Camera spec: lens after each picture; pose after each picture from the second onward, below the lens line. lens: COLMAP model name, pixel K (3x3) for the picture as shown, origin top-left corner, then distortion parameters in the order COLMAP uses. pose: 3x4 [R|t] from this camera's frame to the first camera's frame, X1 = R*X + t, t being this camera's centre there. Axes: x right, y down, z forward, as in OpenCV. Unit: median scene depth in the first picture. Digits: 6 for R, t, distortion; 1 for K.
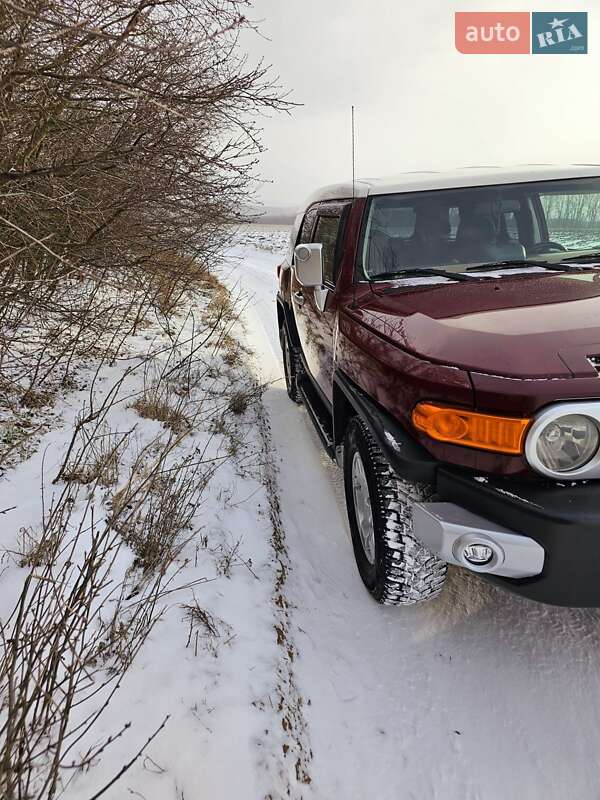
lens RADIAL K [[536.7, 0, 296.6], [0, 536.7, 391.9], [0, 0, 1]] dist [0.069766, -0.026390]
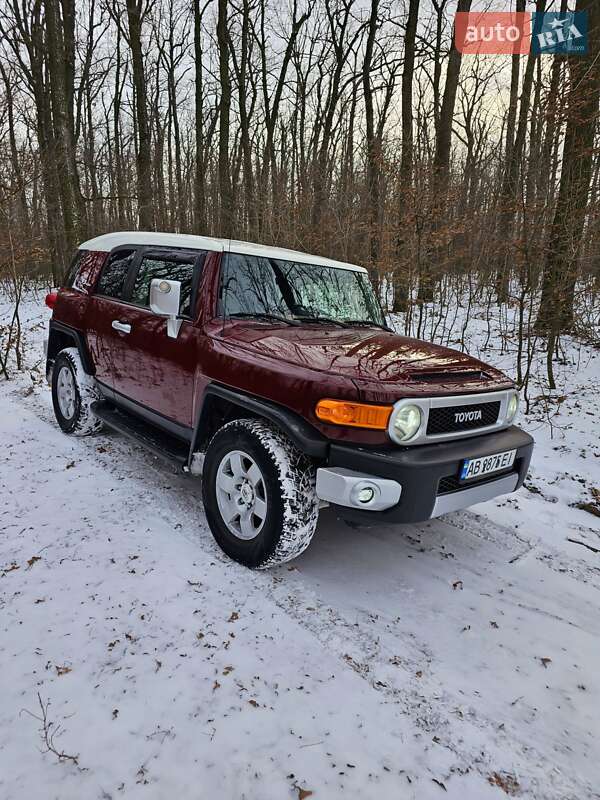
lens RADIAL K [[536.7, 0, 297.9], [0, 536.7, 394.6], [0, 0, 1]] dist [0.069766, -0.026390]
pose [[0.823498, 0.053117, 0.564827, -0.595353], [0.007433, 0.994512, -0.104362, 0.147441], [-0.567270, 0.090141, 0.818584, -0.143313]]
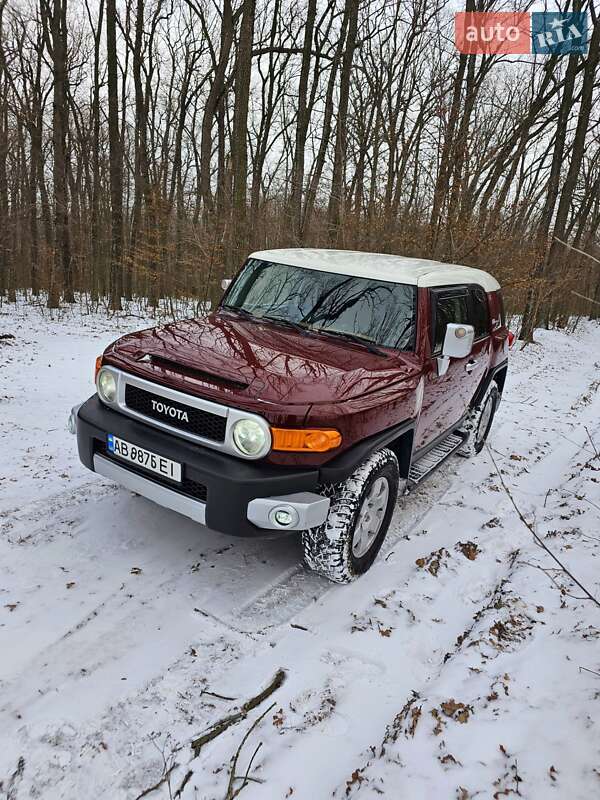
lens RADIAL K [[536.7, 0, 296.8], [0, 536.7, 397.0], [0, 0, 1]] dist [0.069766, -0.026390]
pose [[0.741611, 0.349910, -0.572342, 1.774414], [-0.375074, 0.923649, 0.078685, -0.232321], [0.556176, 0.156317, 0.816231, -0.180612]]
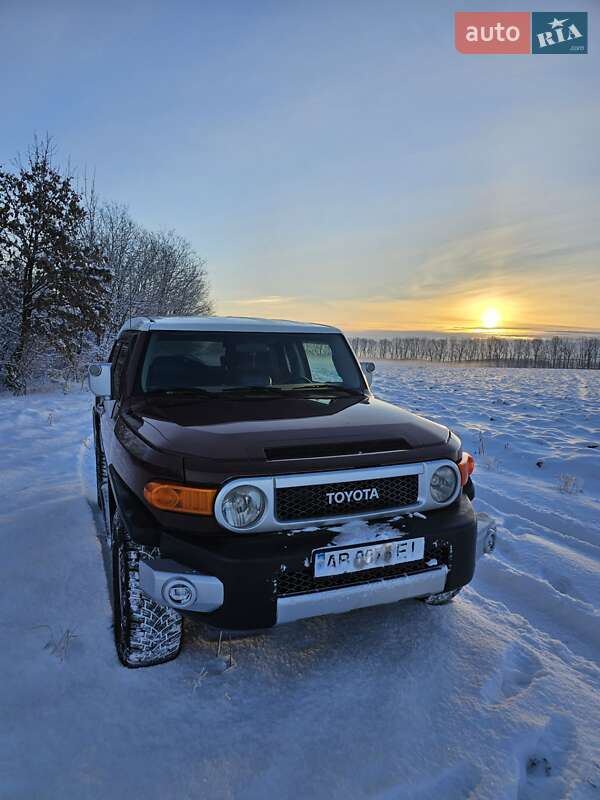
lens RADIAL K [[536.7, 0, 295.4], [0, 536.7, 407.9], [0, 0, 1]] dist [0.069766, -0.026390]
pose [[0.968257, 0.046724, 0.245551, 0.223891], [0.003198, 0.979978, -0.199081, 0.100908], [-0.249936, 0.193547, 0.948721, -0.358929]]
